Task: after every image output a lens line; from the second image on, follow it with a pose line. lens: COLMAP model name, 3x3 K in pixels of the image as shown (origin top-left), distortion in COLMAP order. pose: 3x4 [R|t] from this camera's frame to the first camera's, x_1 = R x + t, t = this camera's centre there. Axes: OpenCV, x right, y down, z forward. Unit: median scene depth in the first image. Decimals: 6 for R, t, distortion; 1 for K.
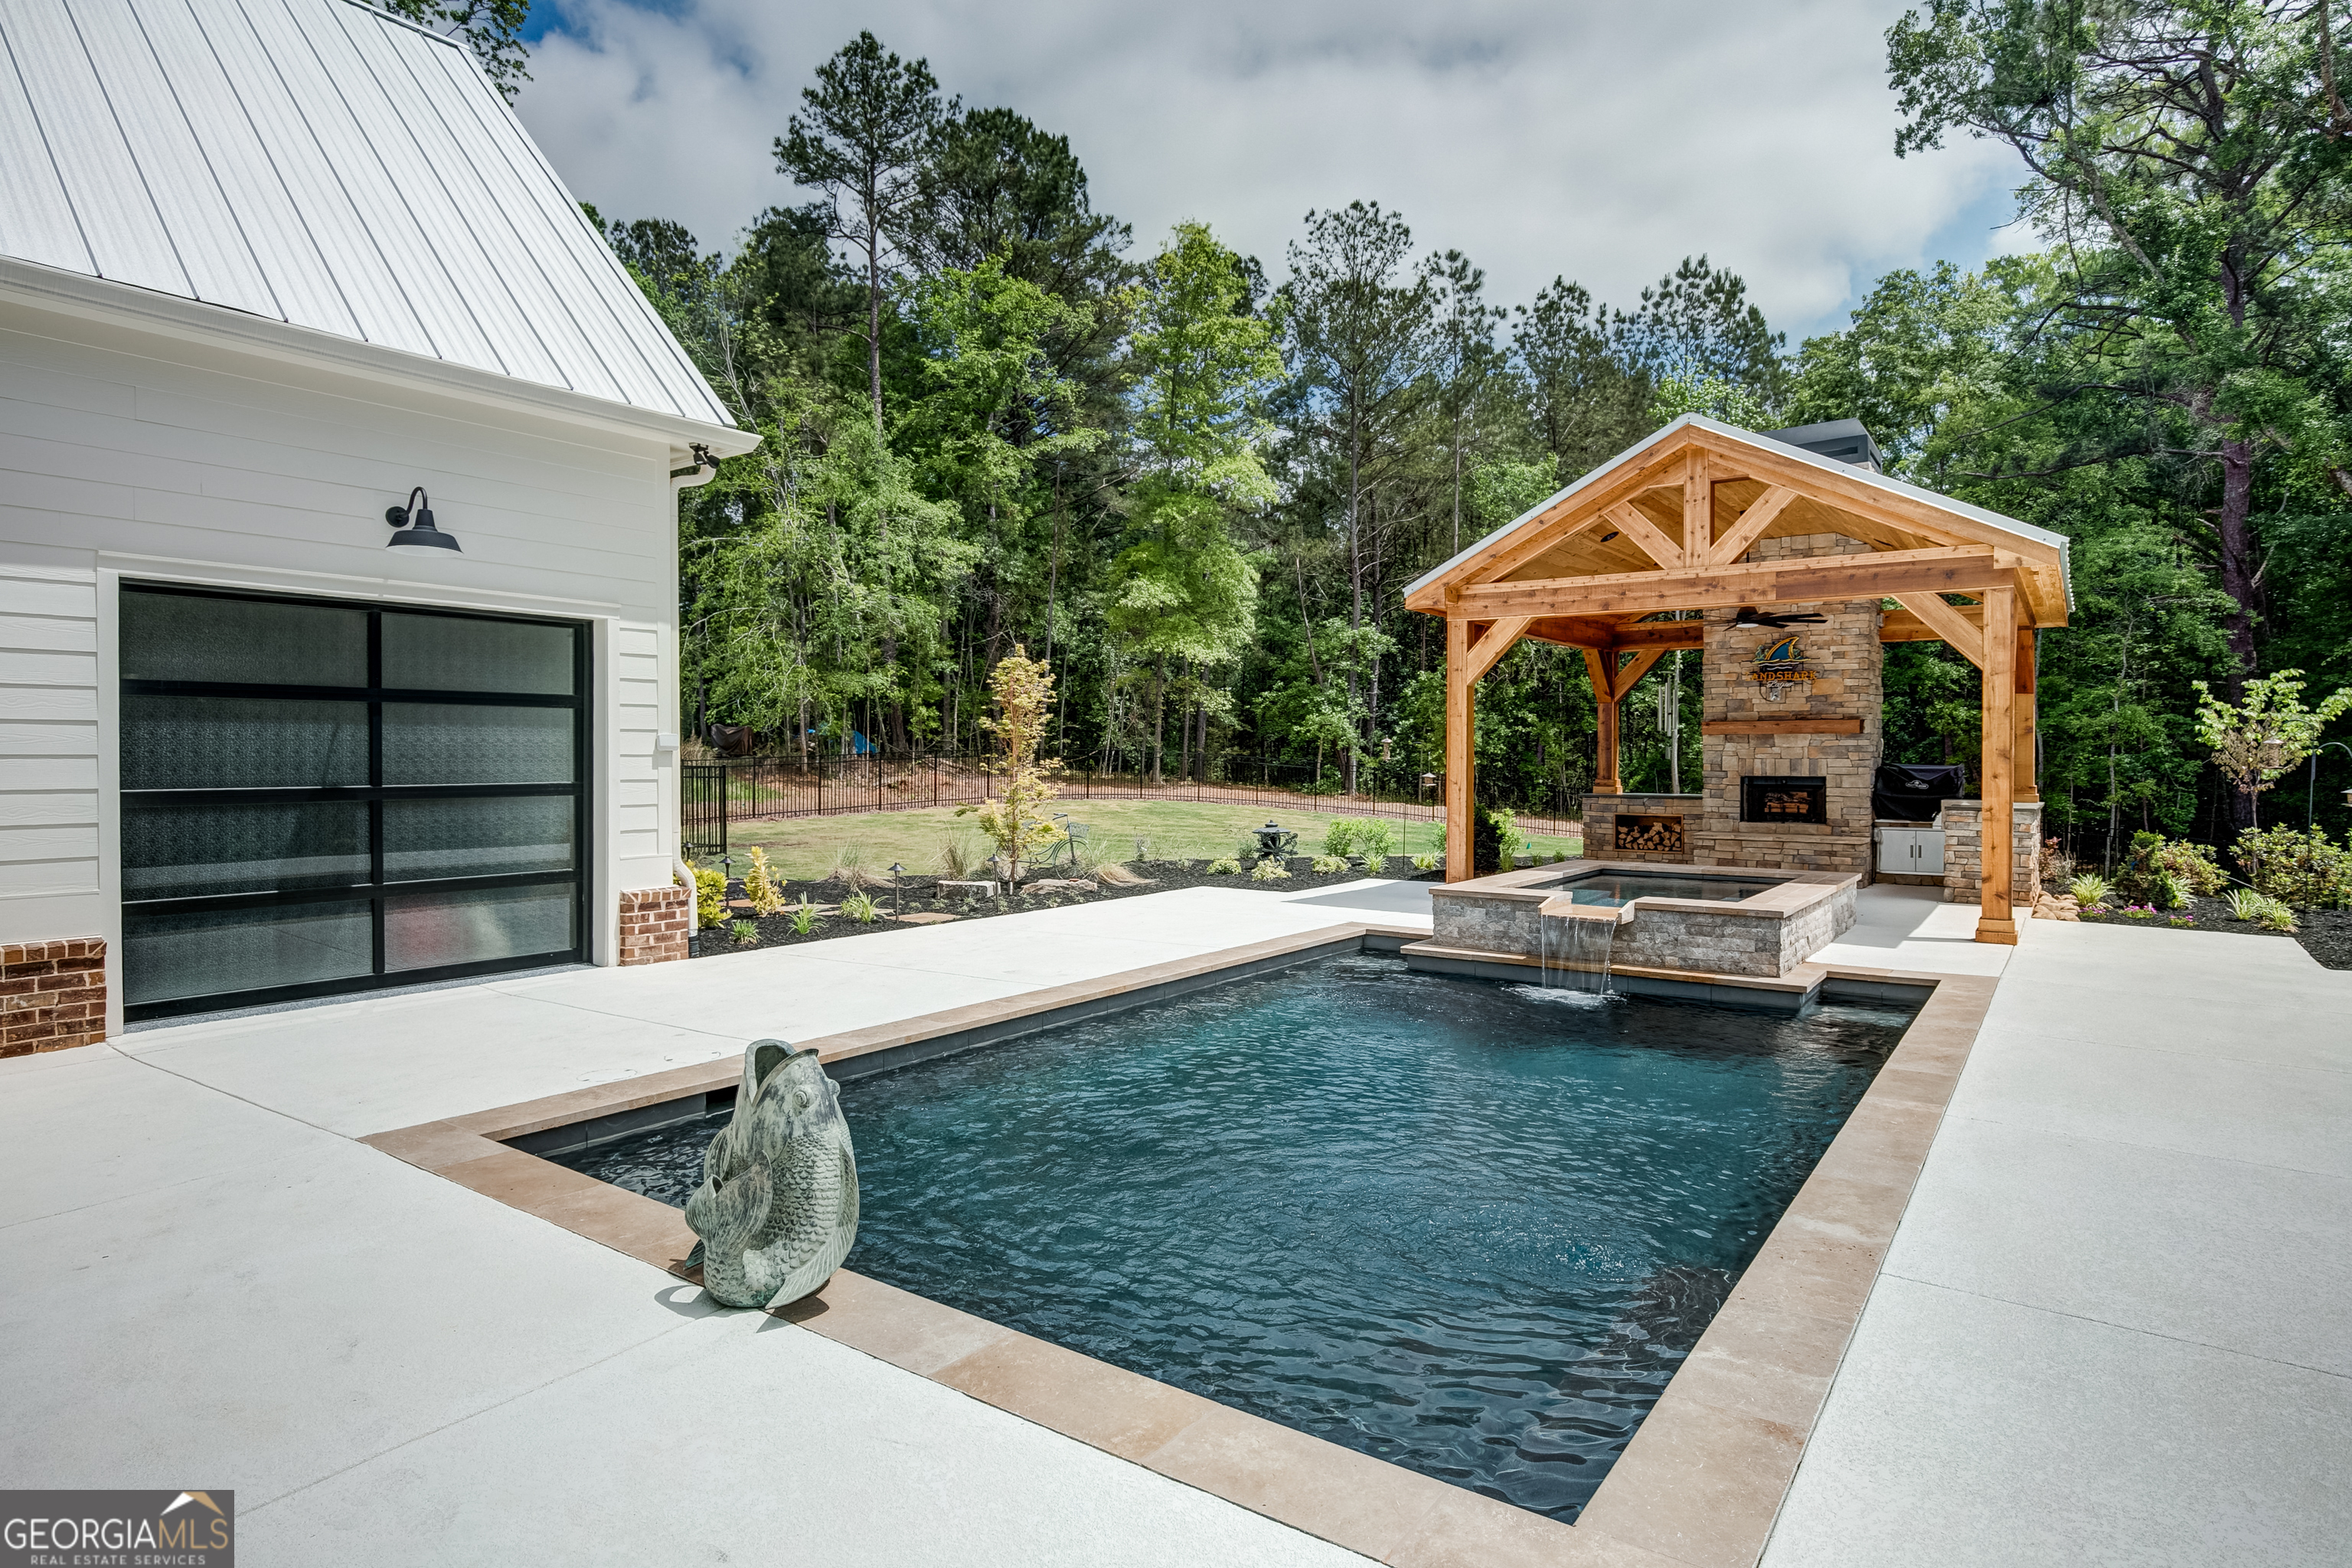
lens RADIAL K [[1281.9, 0, 1161.3], [0, 1281.9, 776.9], [0, 0, 1]] dist [-0.014473, -0.003143]
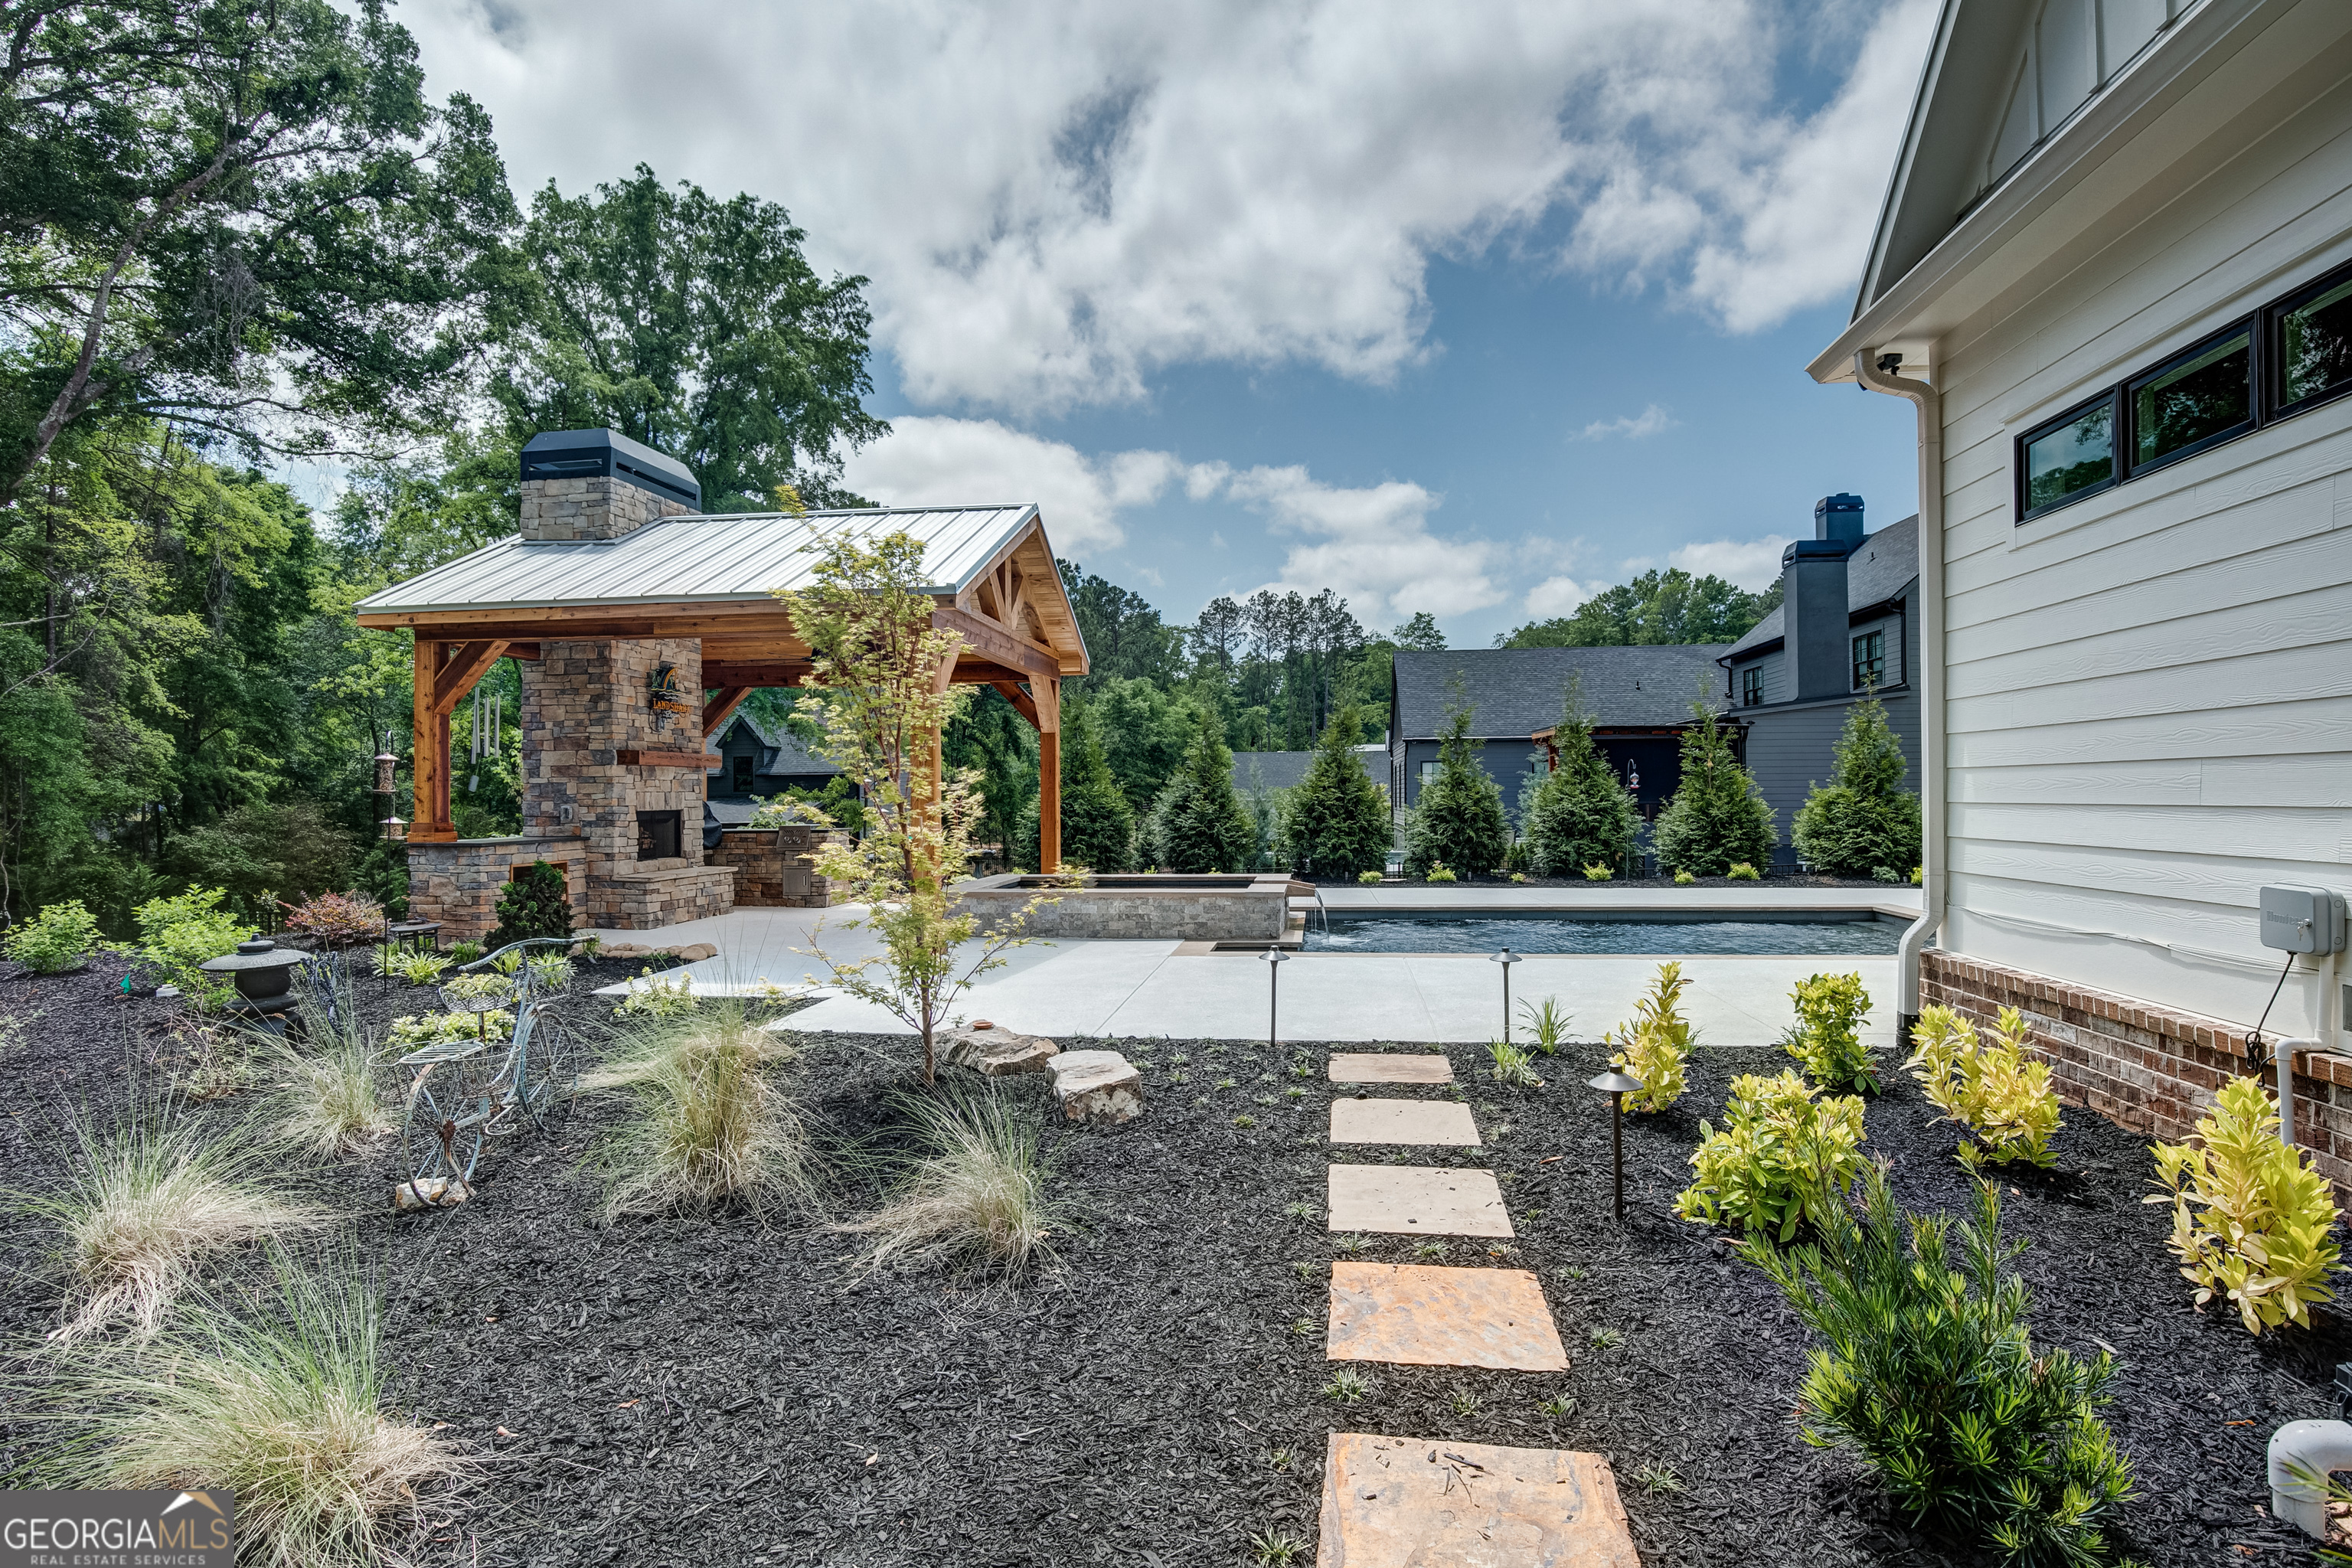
lens RADIAL K [[1198.6, 0, 1171.1], [0, 1198.6, 790.7], [0, 0, 1]] dist [-0.018592, 0.003141]
pose [[-0.490334, 0.009001, 0.871488, -0.457408], [0.024548, 0.999693, 0.003486, -0.008658], [-0.871189, 0.023102, -0.490404, 1.035729]]
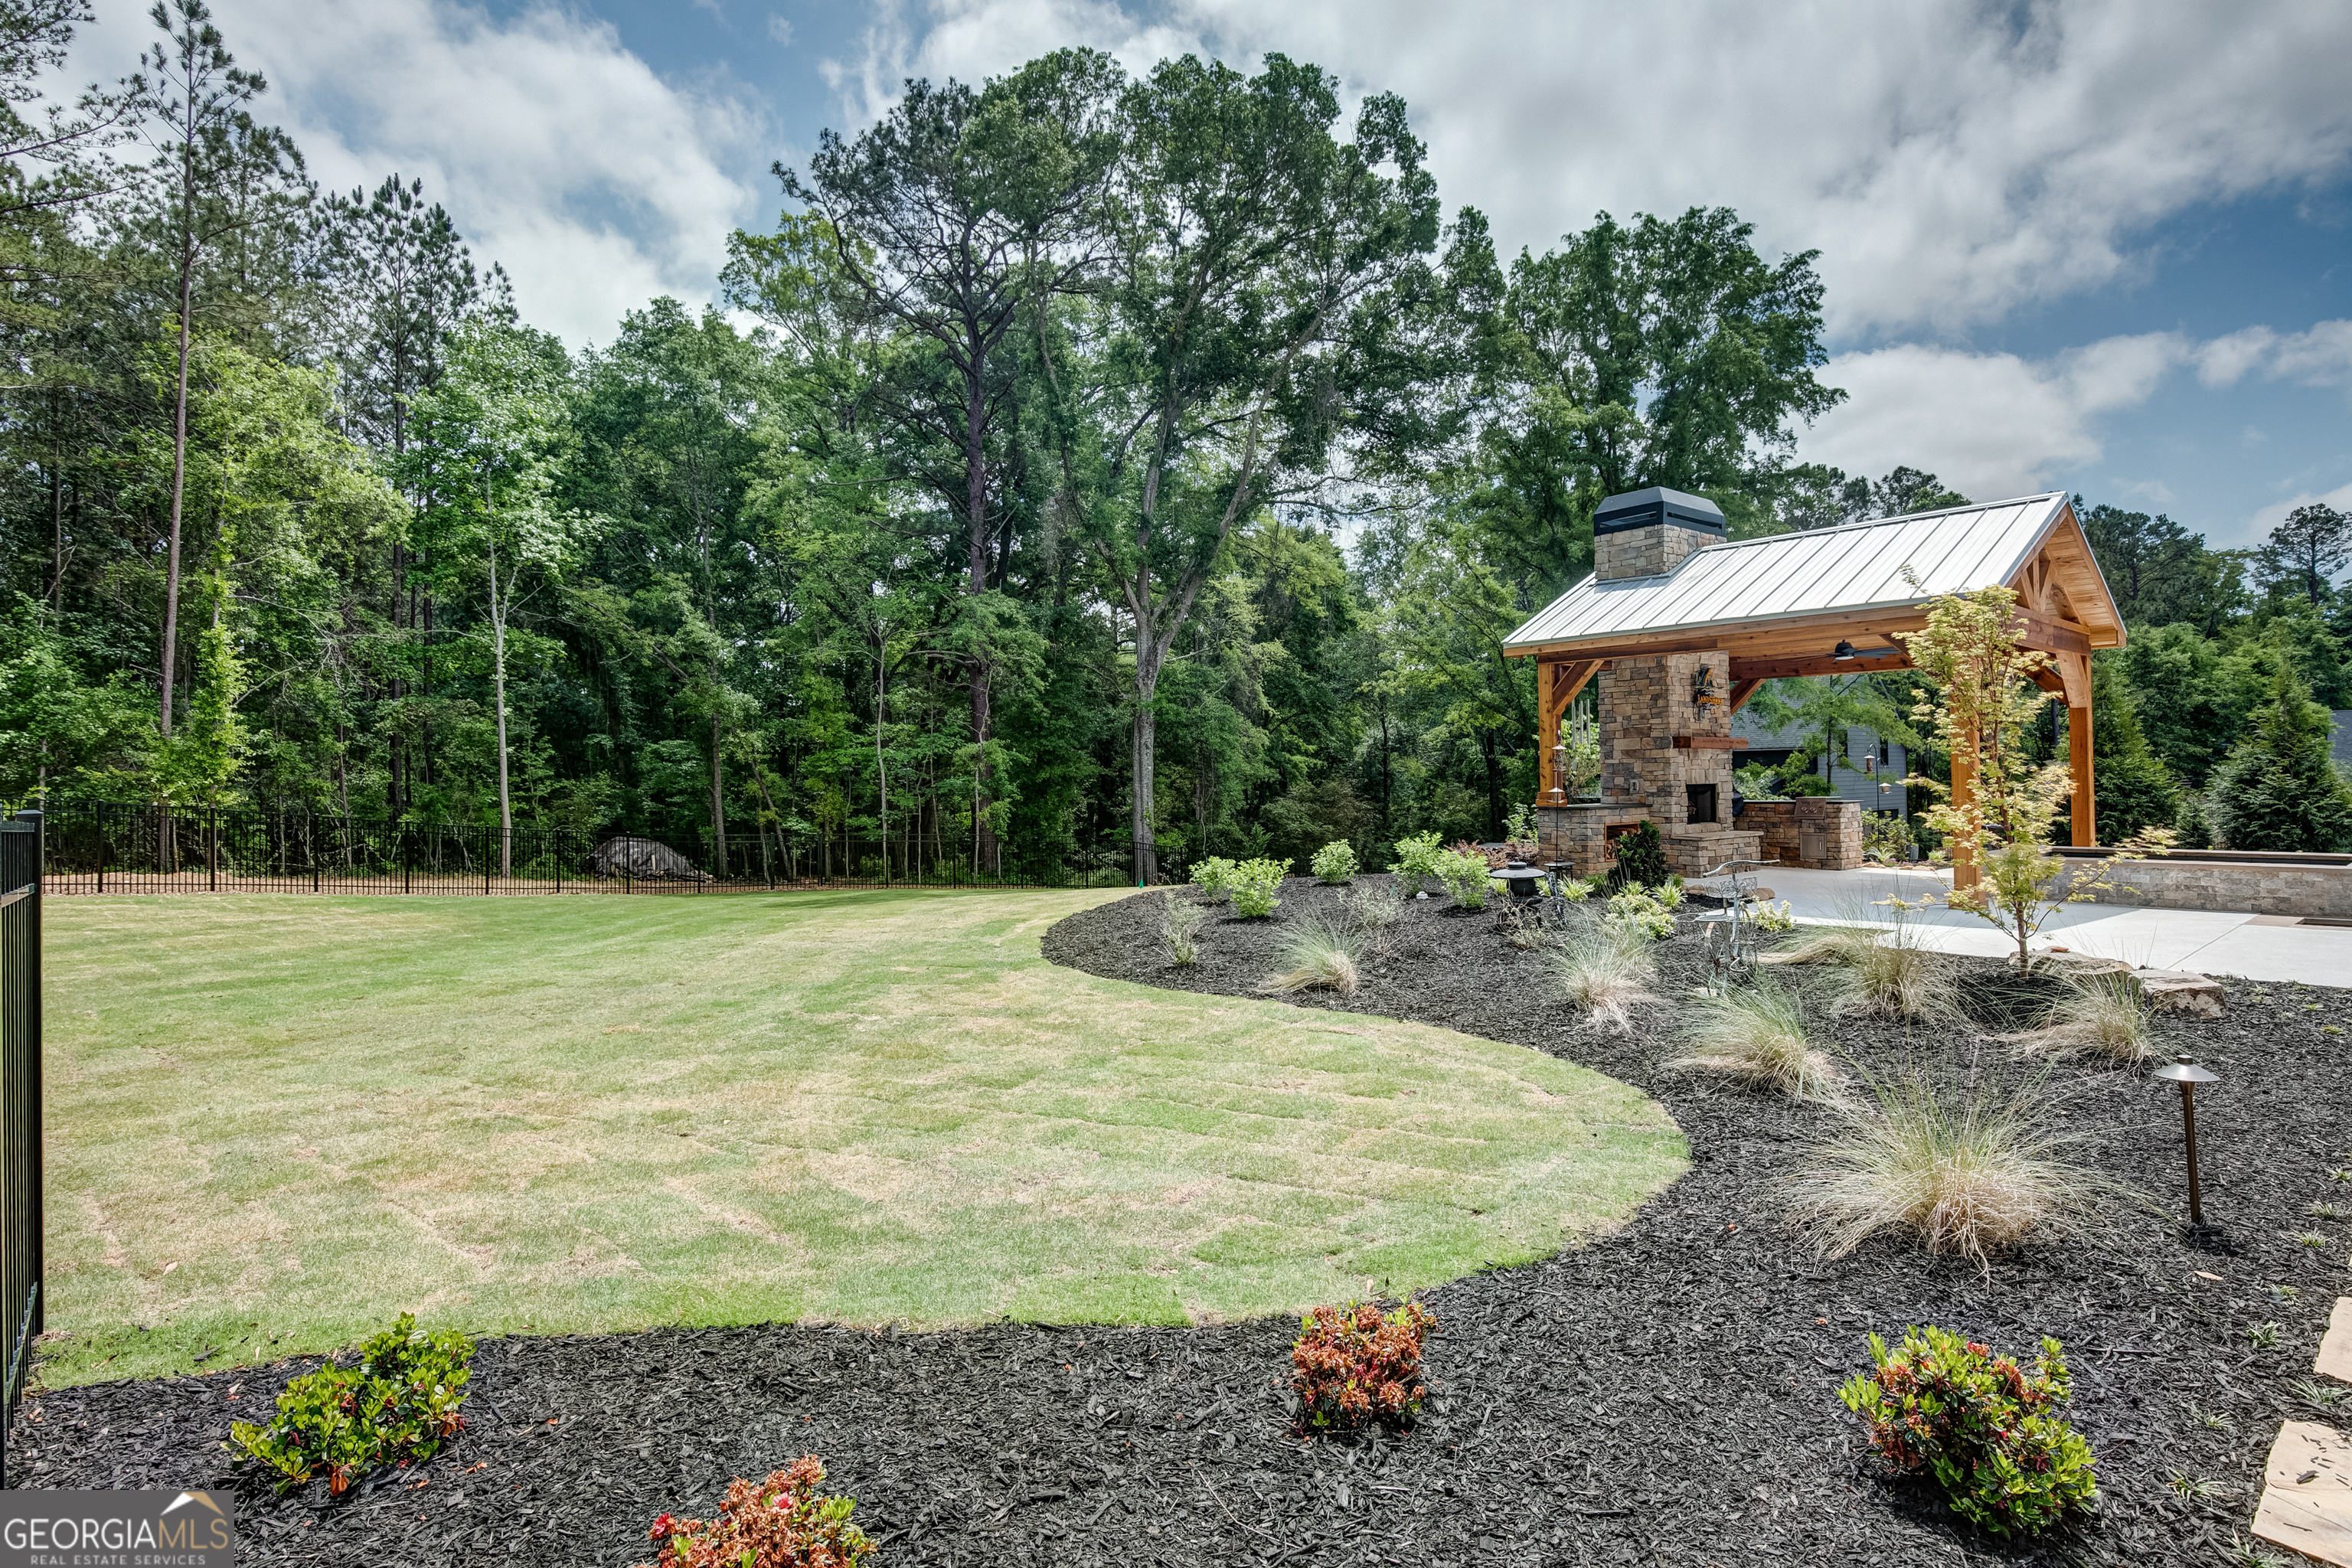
lens RADIAL K [[1181.0, 0, 1193.4], [0, 1181.0, 757.2], [0, 0, 1]] dist [-0.029337, 0.004787]
pose [[0.214485, 0.018451, 0.976553, -0.644590], [0.029050, 0.999259, -0.025260, -0.011089], [-0.976295, 0.033787, 0.213790, 1.148736]]
